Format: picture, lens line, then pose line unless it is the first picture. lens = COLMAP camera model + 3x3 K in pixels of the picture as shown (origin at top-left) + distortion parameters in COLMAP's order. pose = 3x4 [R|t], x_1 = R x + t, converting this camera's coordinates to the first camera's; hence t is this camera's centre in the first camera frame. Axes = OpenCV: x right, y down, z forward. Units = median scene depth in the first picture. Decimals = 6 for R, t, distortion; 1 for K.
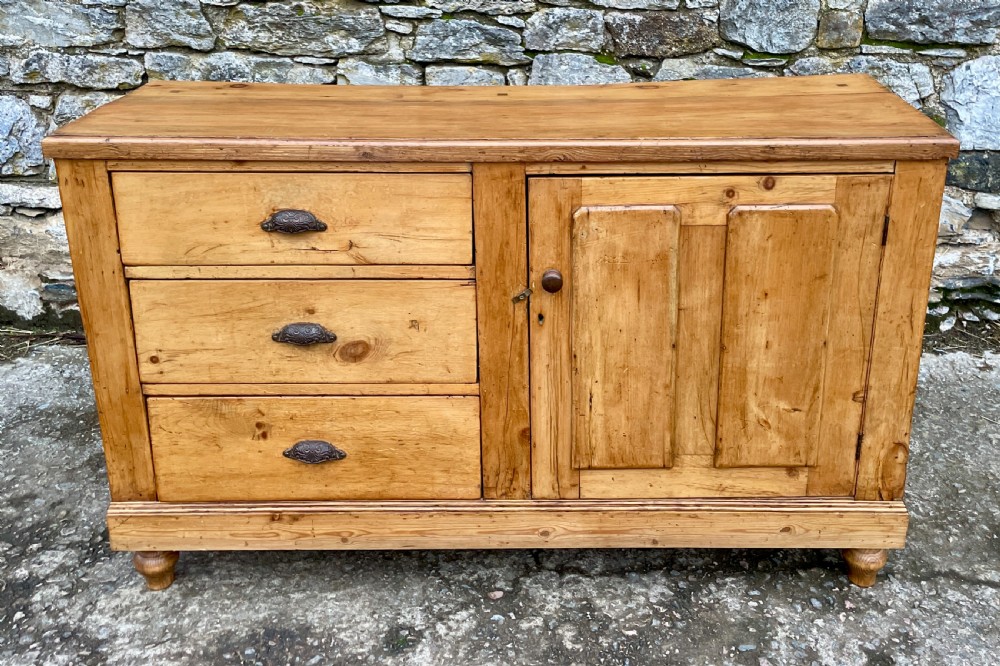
lens RADIAL K [[956.2, 0, 528.8], [0, 956.2, 204.7], [0, 0, 1]] dist [0.087223, -0.115139]
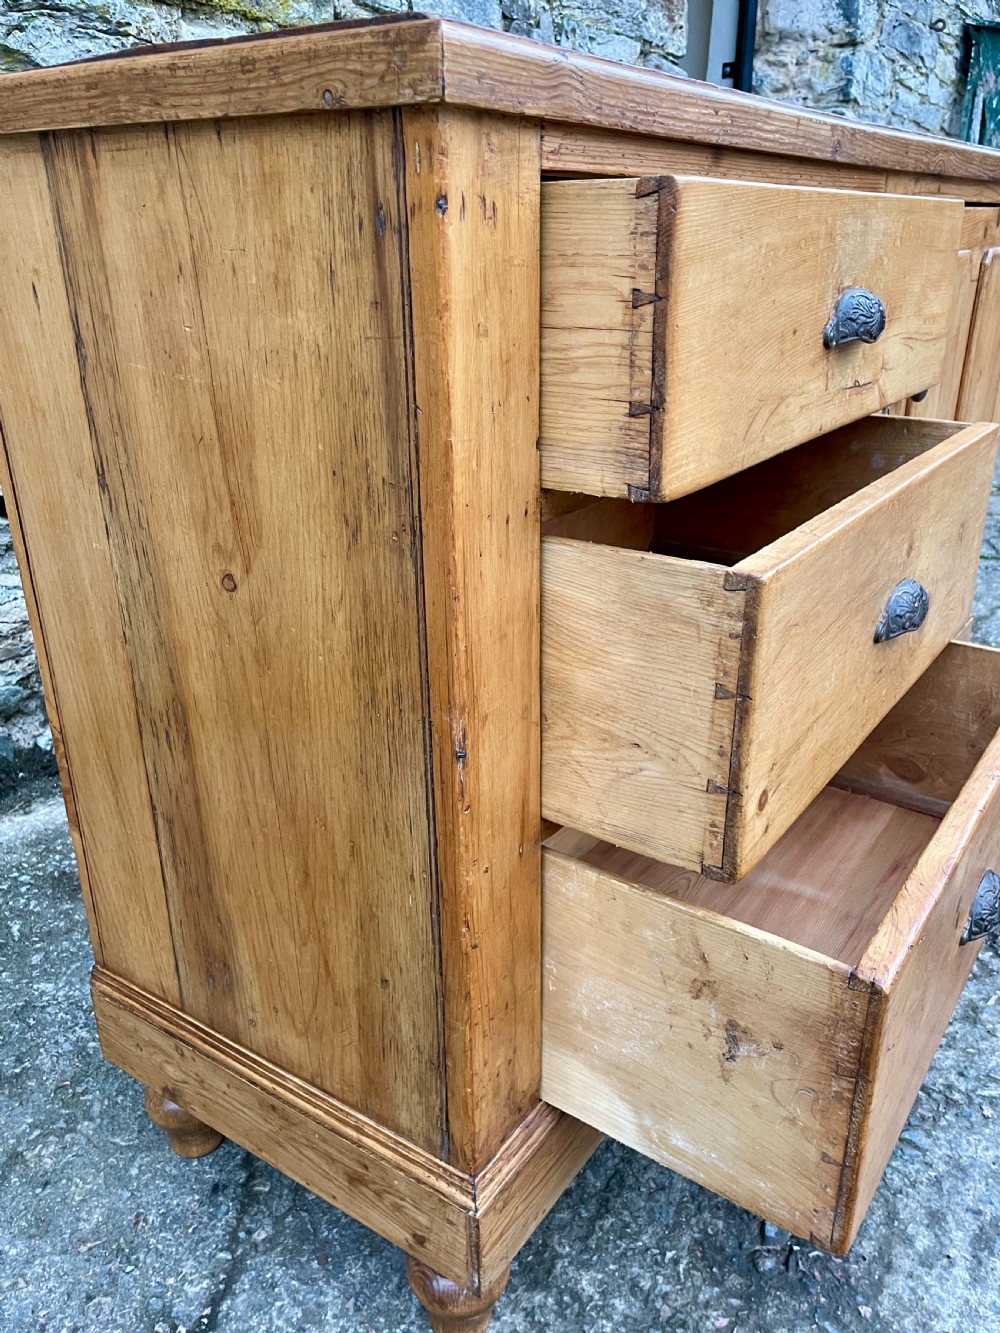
lens RADIAL K [[1059.9, 0, 507.7], [0, 1059.9, 658.8], [0, 0, 1]] dist [0.097750, -0.138236]
pose [[0.563981, -0.305354, 0.767257, -0.679404], [0.262417, 0.947232, 0.184088, 0.044387], [-0.782983, 0.097519, 0.614351, 0.716865]]
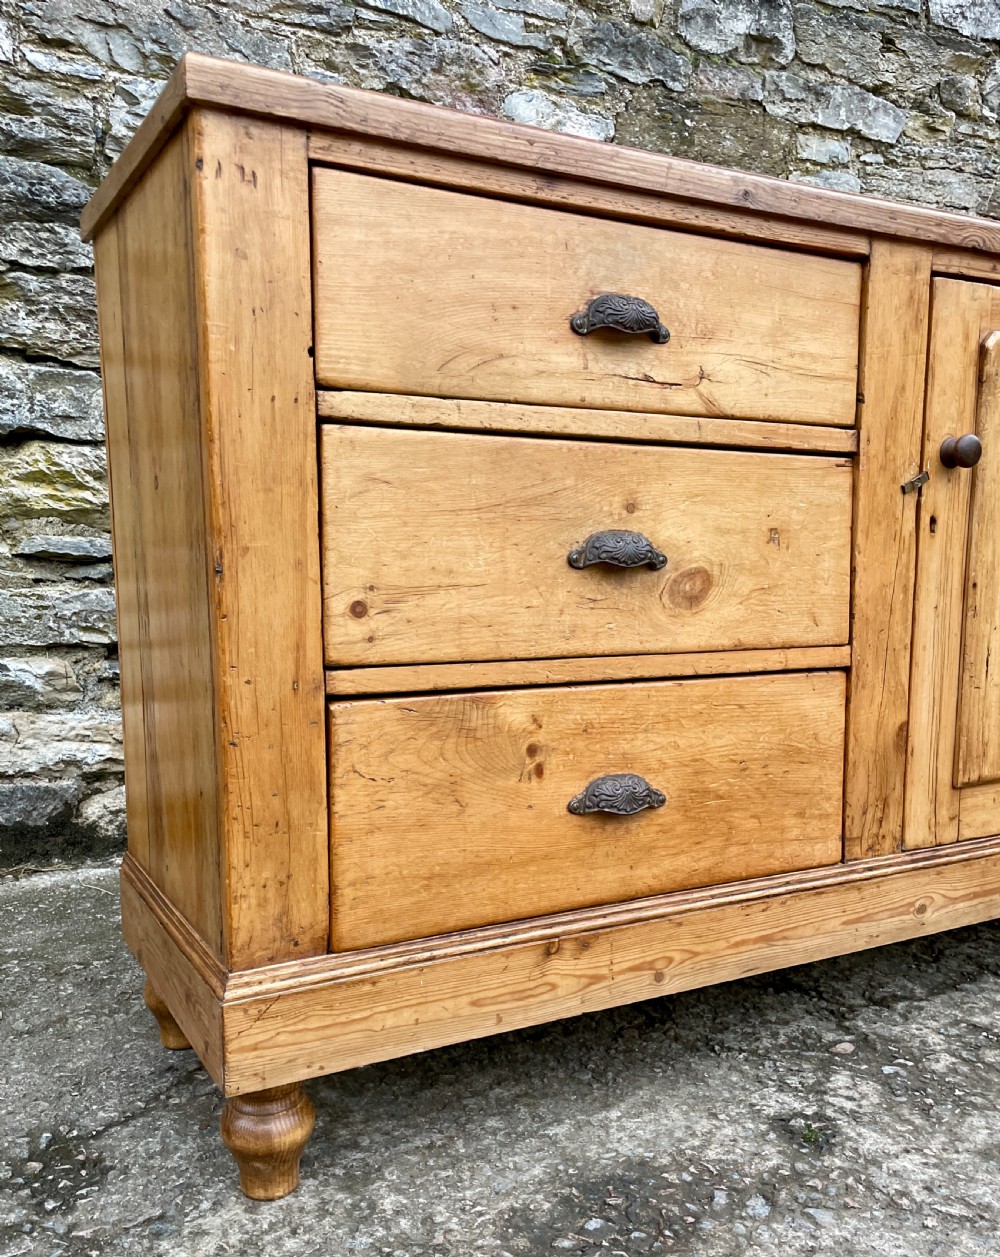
lens RADIAL K [[1091.9, 0, 470.0], [0, 1091.9, 686.9], [0, 0, 1]] dist [0.099206, -0.135252]
pose [[0.881329, -0.054825, 0.469312, -0.561468], [0.145150, 0.976633, -0.158489, 0.274853], [-0.449657, 0.207802, 0.868693, 0.493074]]
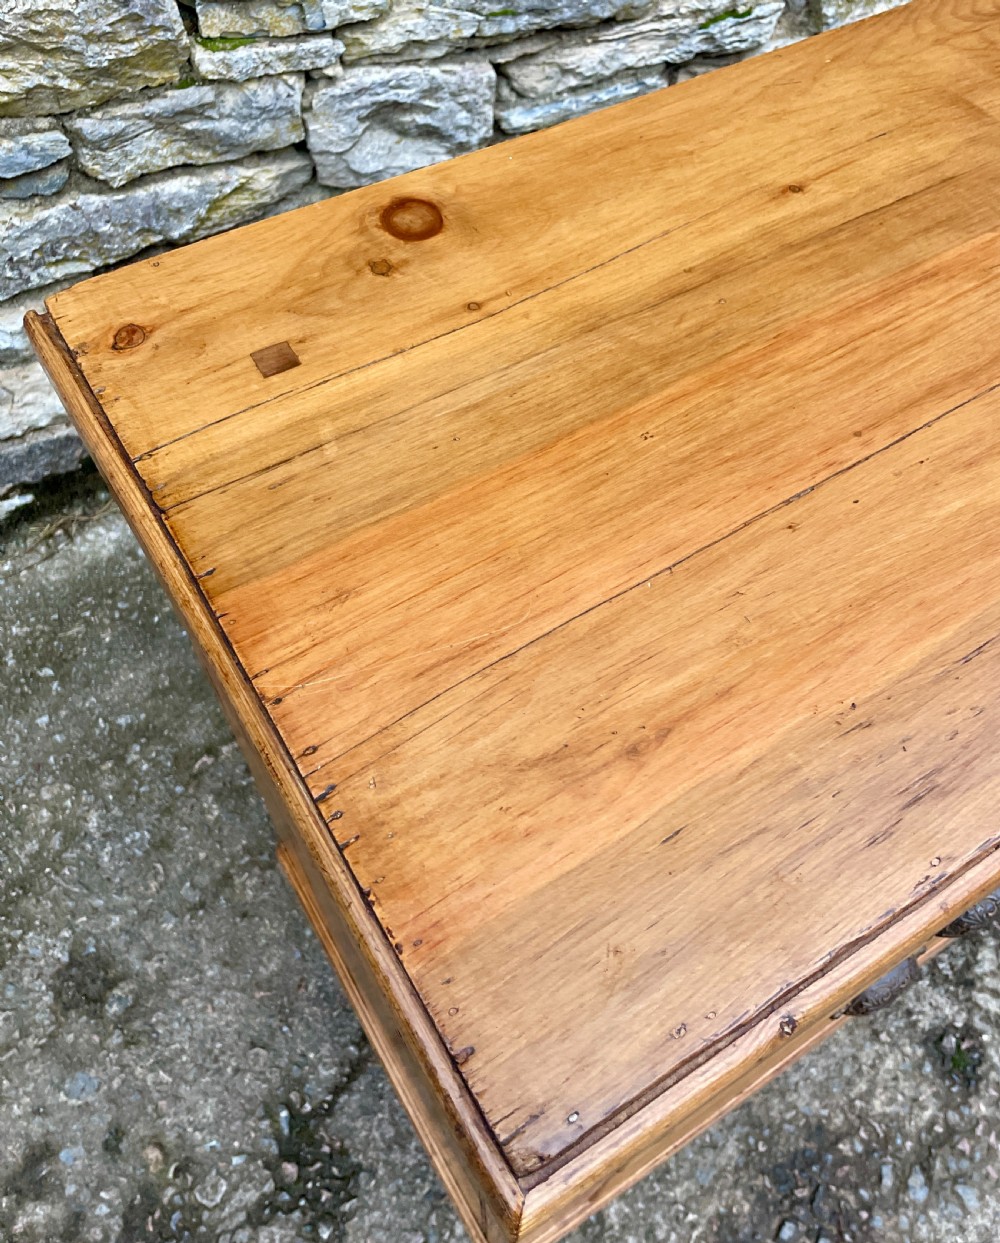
lens RADIAL K [[1057.6, 0, 492.4], [0, 1057.6, 551.5], [0, 0, 1]] dist [0.084996, -0.128485]
pose [[0.847419, -0.423954, 0.319599, -0.451600], [0.150676, 0.769259, 0.620917, -0.250964], [-0.509094, -0.478021, 0.715765, 0.807553]]
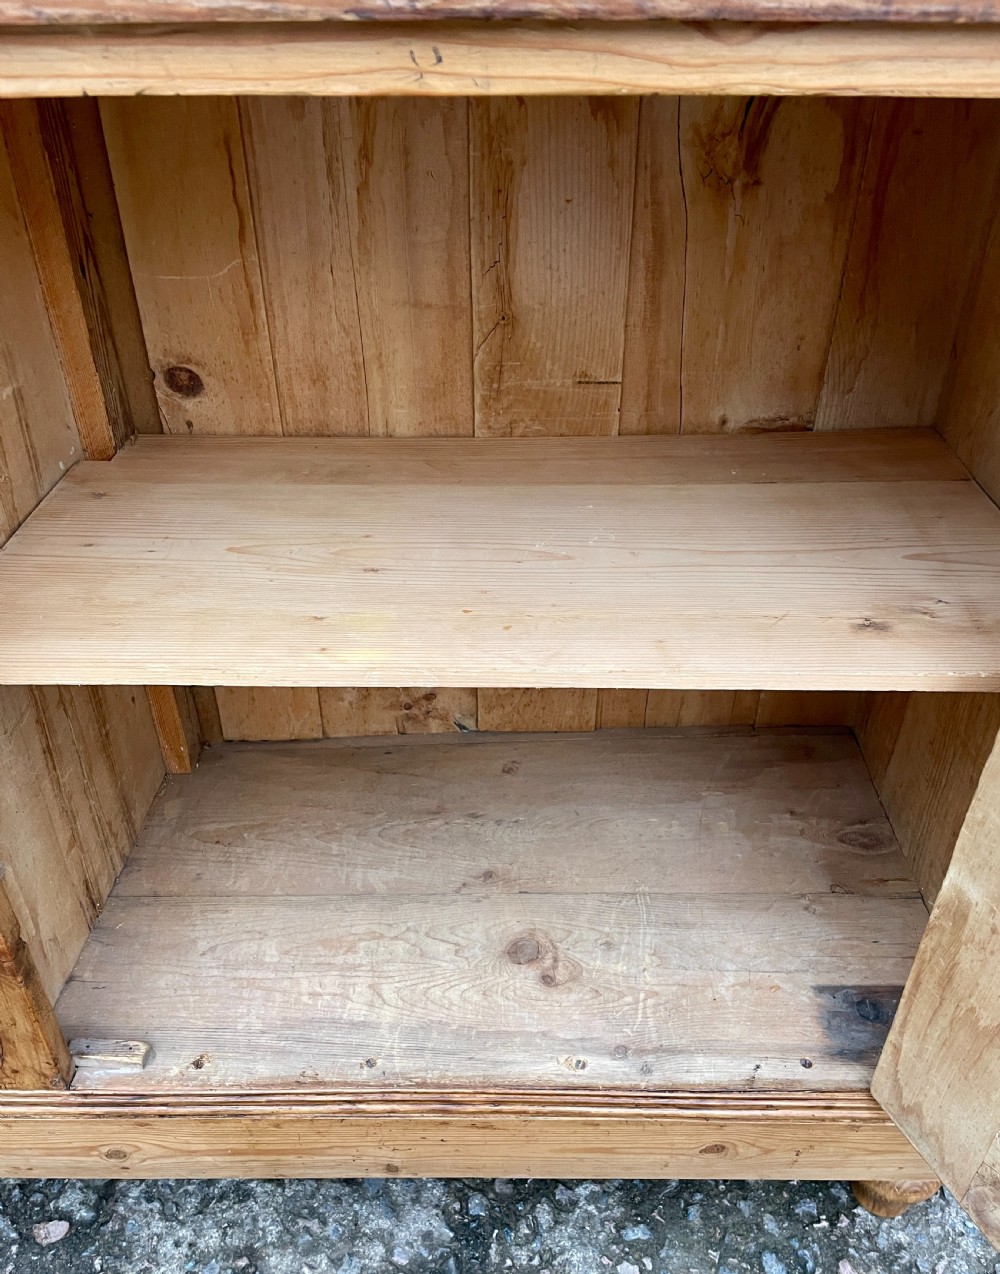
lens RADIAL K [[1016.7, 0, 497.3], [0, 1016.7, 665.4], [0, 0, 1]] dist [0.071109, -0.096243]
pose [[0.999958, 0.008555, -0.003269, 0.176663], [-0.007332, 0.961720, 0.273936, 0.026028], [0.005488, -0.273900, 0.961742, 0.648378]]
